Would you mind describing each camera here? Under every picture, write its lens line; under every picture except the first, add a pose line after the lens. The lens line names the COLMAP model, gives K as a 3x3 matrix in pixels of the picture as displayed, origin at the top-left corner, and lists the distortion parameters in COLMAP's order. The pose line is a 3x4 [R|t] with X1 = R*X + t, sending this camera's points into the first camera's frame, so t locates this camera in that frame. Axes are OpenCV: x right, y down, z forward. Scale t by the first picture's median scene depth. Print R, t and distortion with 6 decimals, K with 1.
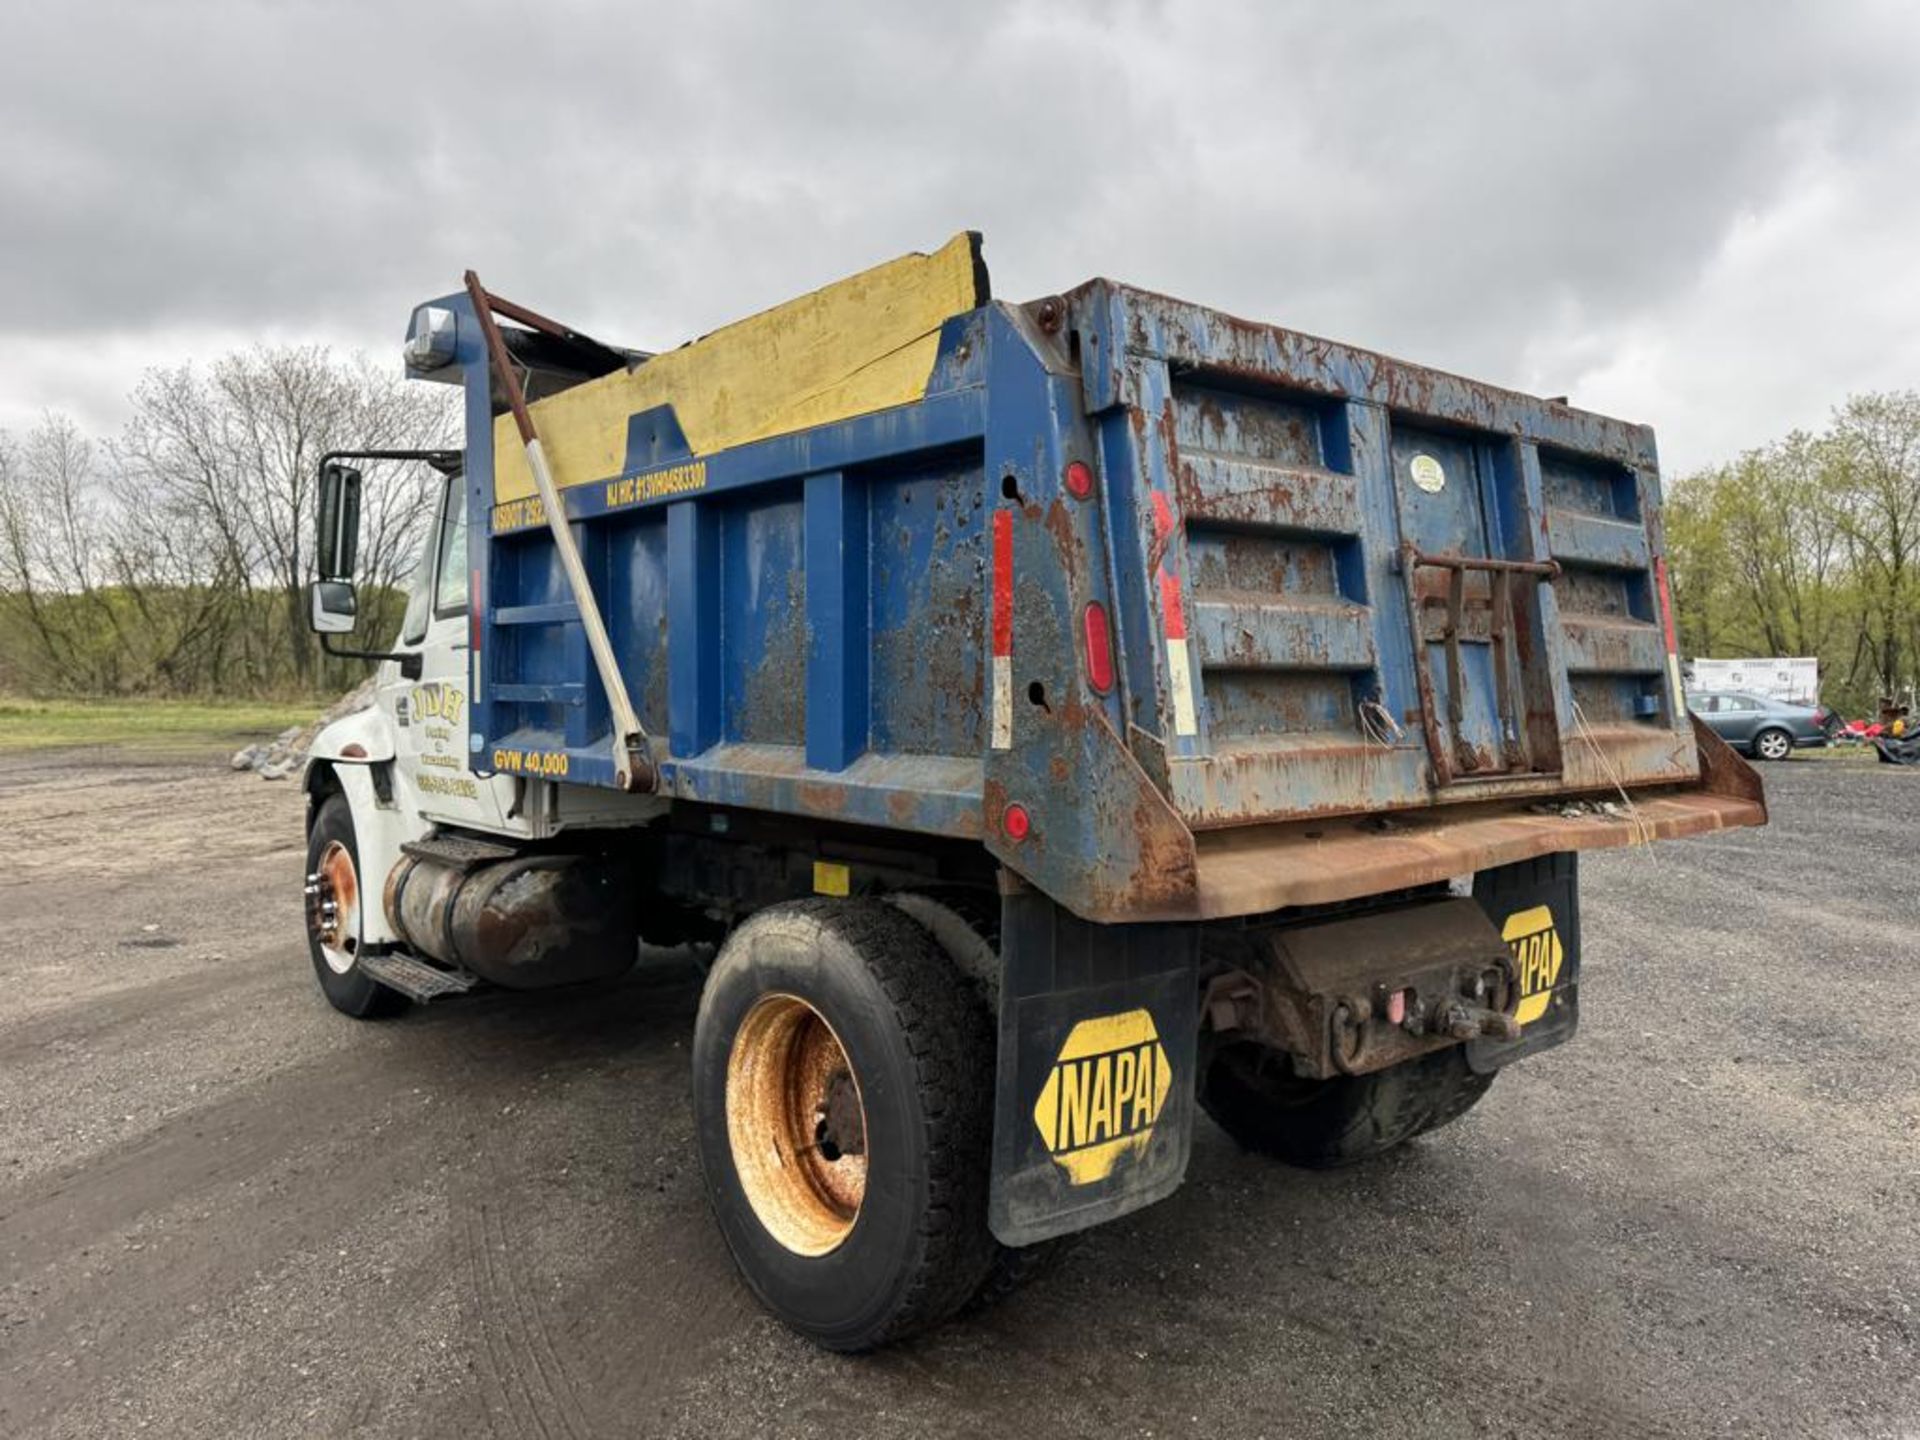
lens RADIAL K [[1326.7, 0, 960.0], [0, 1326.7, 720.0], [0, 0, 1]] dist [0.132077, -0.196730]
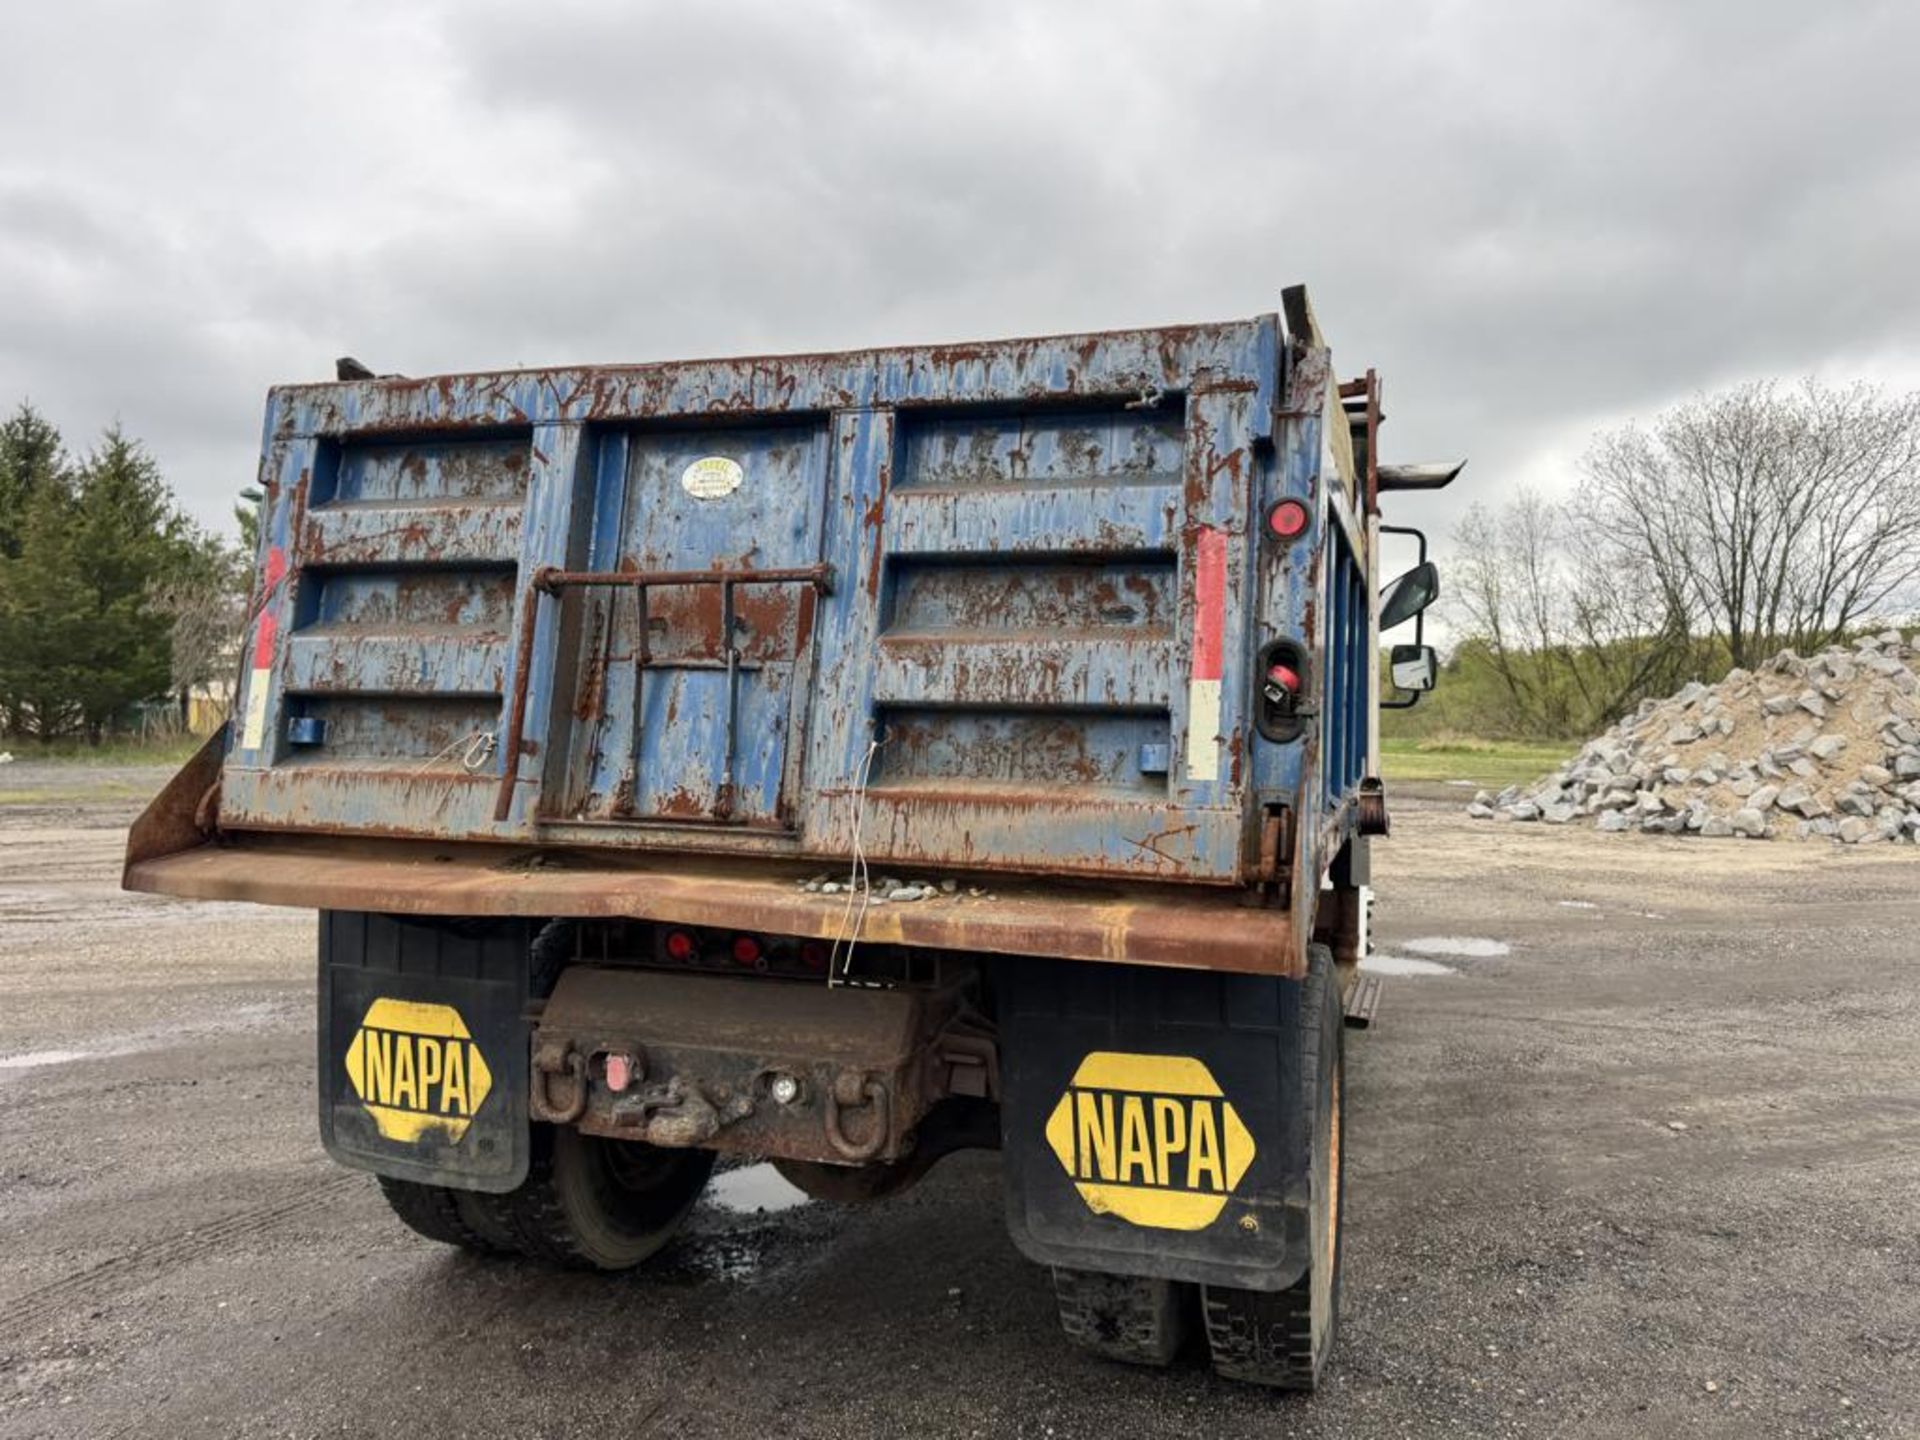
lens RADIAL K [[1316.9, 0, 962.7], [0, 1316.9, 705.6], [0, 0, 1]] dist [0.178097, -0.349628]
pose [[0.527780, 0.004069, -0.849372, 1.333809], [-0.042686, 0.998852, -0.021739, -0.024804], [0.848308, 0.047730, 0.527348, 0.783859]]
